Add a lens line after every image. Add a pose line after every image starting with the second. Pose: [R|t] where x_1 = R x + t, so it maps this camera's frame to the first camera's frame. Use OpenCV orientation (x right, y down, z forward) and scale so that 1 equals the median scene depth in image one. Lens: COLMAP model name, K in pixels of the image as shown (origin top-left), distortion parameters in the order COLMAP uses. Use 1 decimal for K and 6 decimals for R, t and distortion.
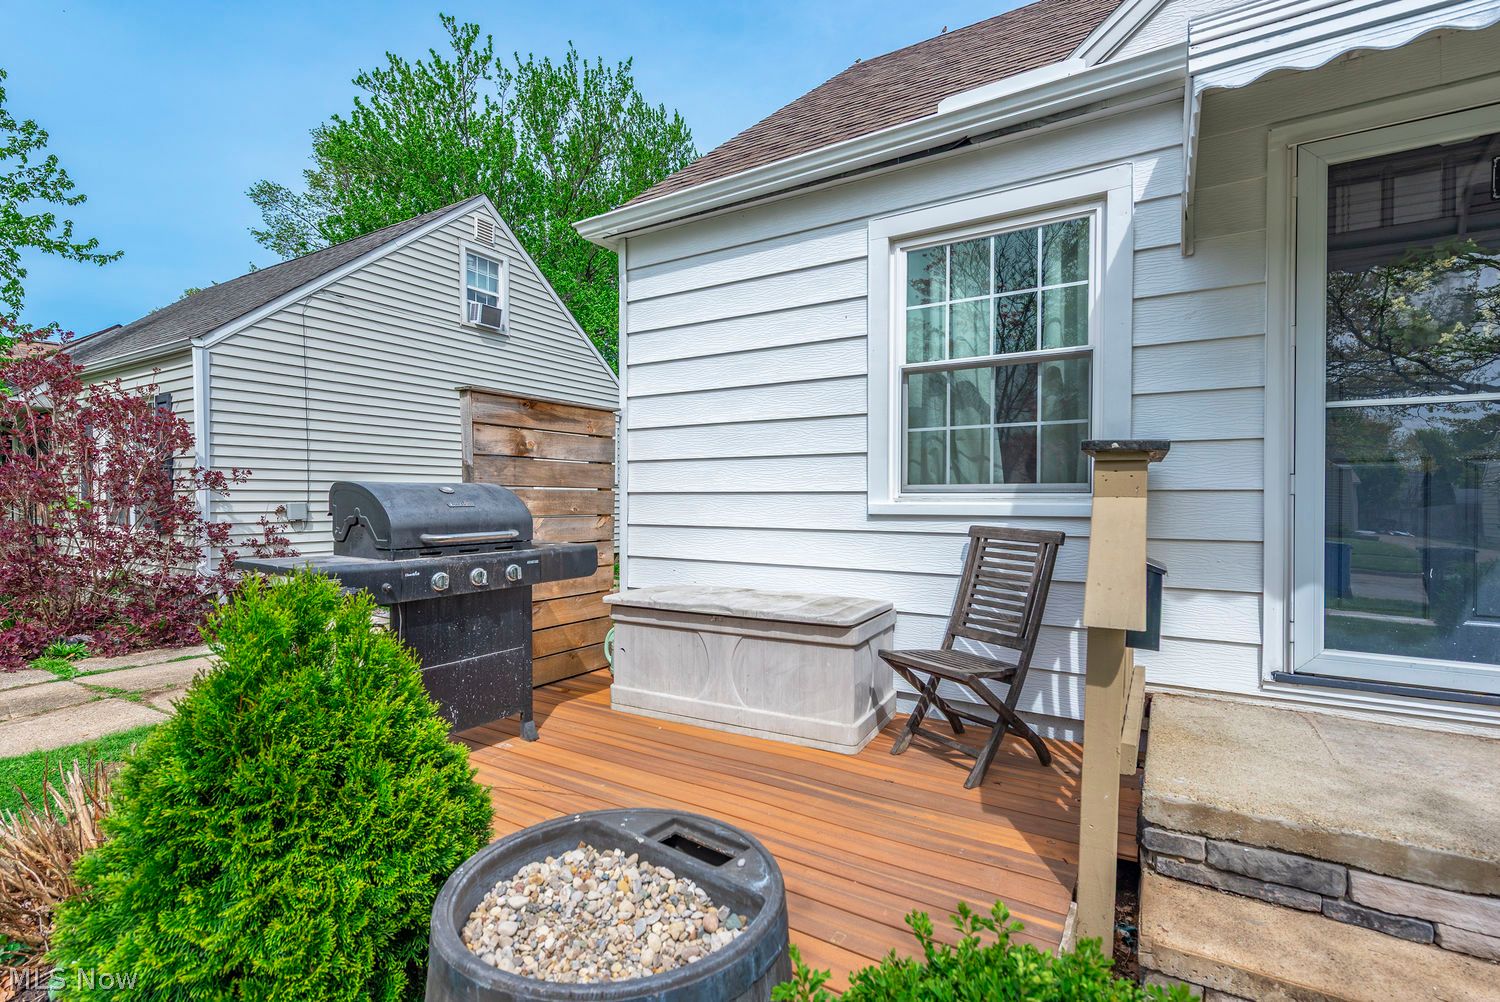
lens RADIAL K [[681.3, 0, 750.7], [0, 681.3, 507.4], [0, 0, 1]] dist [0.009801, 0.000205]
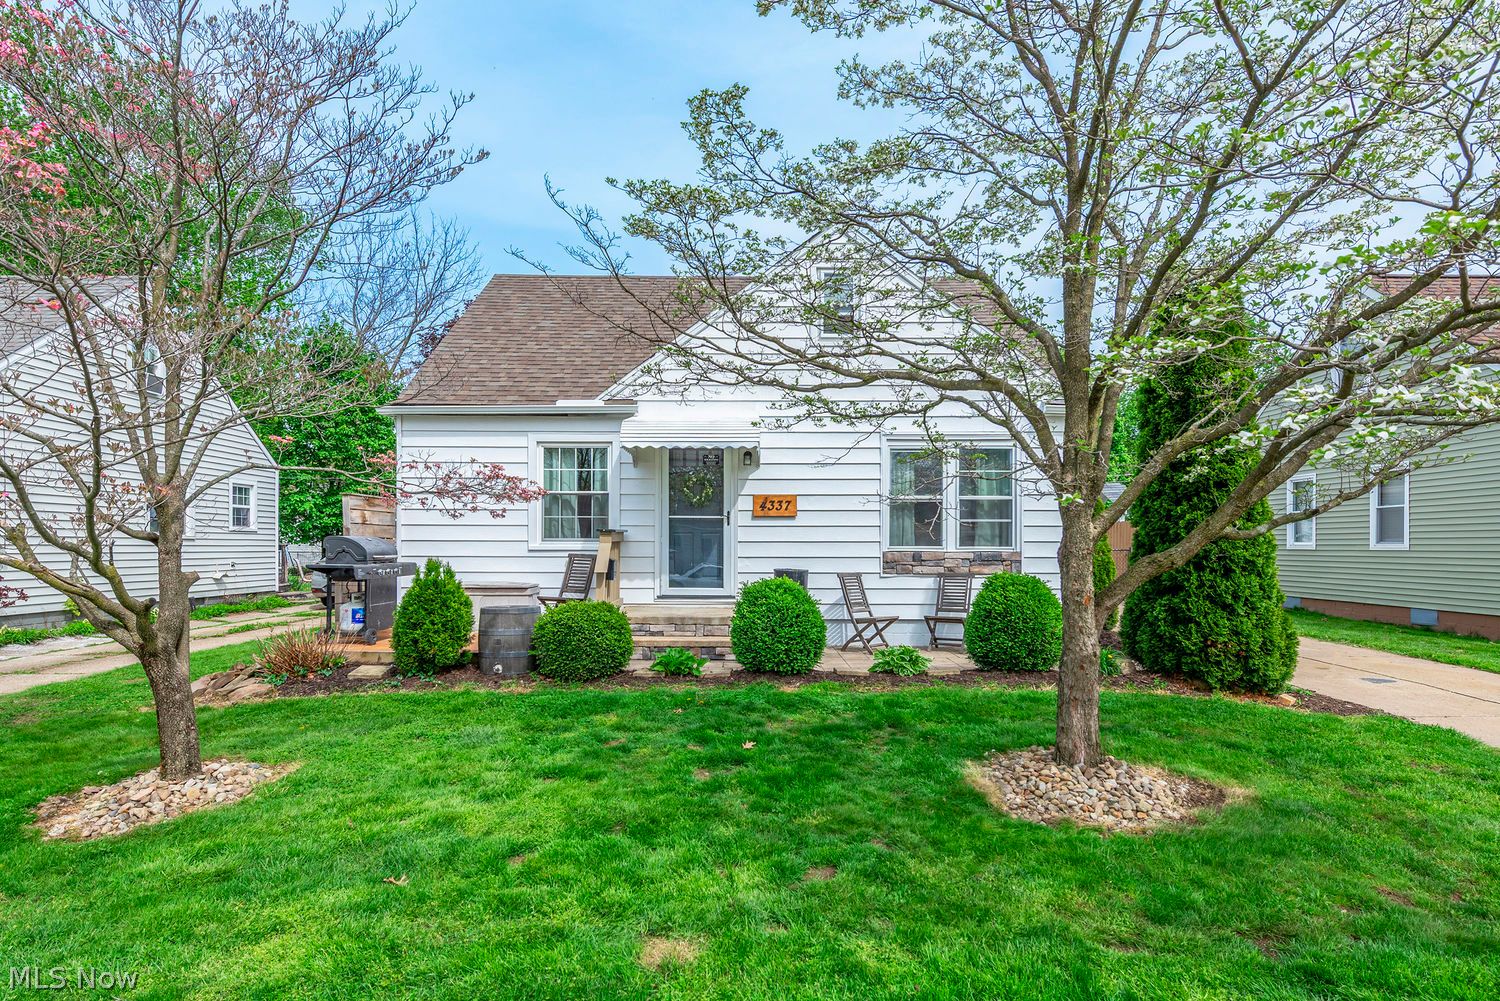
lens RADIAL K [[750.1, 0, 747.1], [0, 750.1, 550.5], [0, 0, 1]] dist [0.000597, 0.000034]
pose [[0.852779, -0.000816, 0.522271, -0.590265], [0.002352, 0.999995, -0.002278, 0.020821], [-0.522267, 0.003171, 0.852776, -1.796427]]
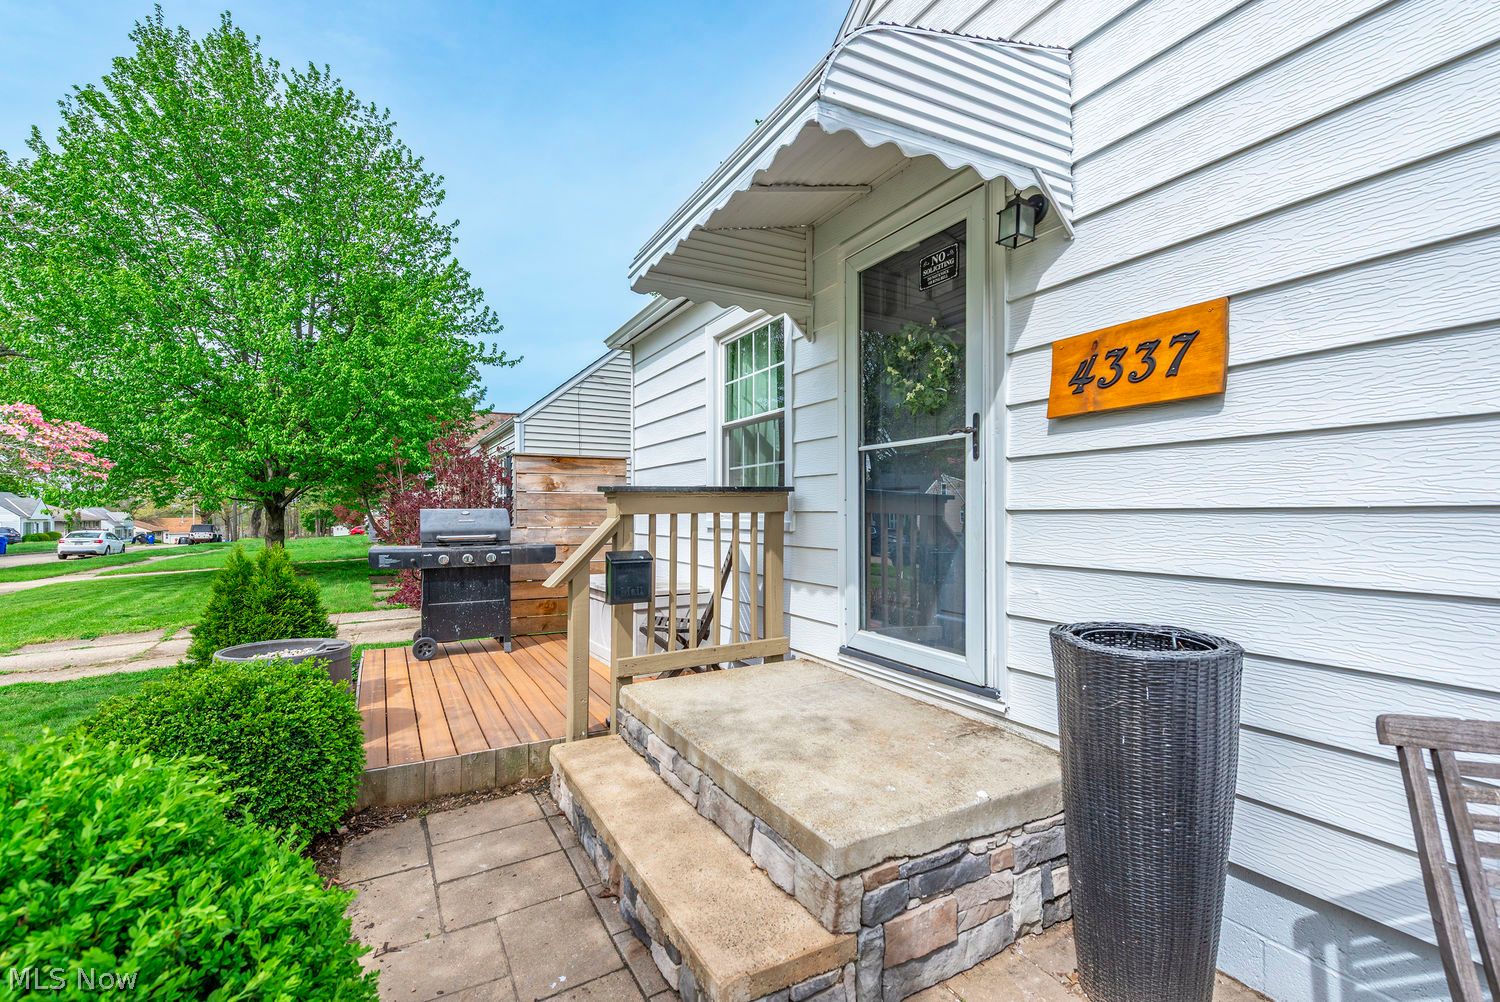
lens RADIAL K [[664.3, 0, 747.1], [0, 664.3, 508.6], [0, 0, 1]] dist [0.015060, -0.000063]
pose [[0.865795, -0.006034, -0.500363, 0.965105], [-0.001924, 0.999880, -0.015387, -0.009121], [0.500396, 0.014285, 0.865679, -0.180096]]
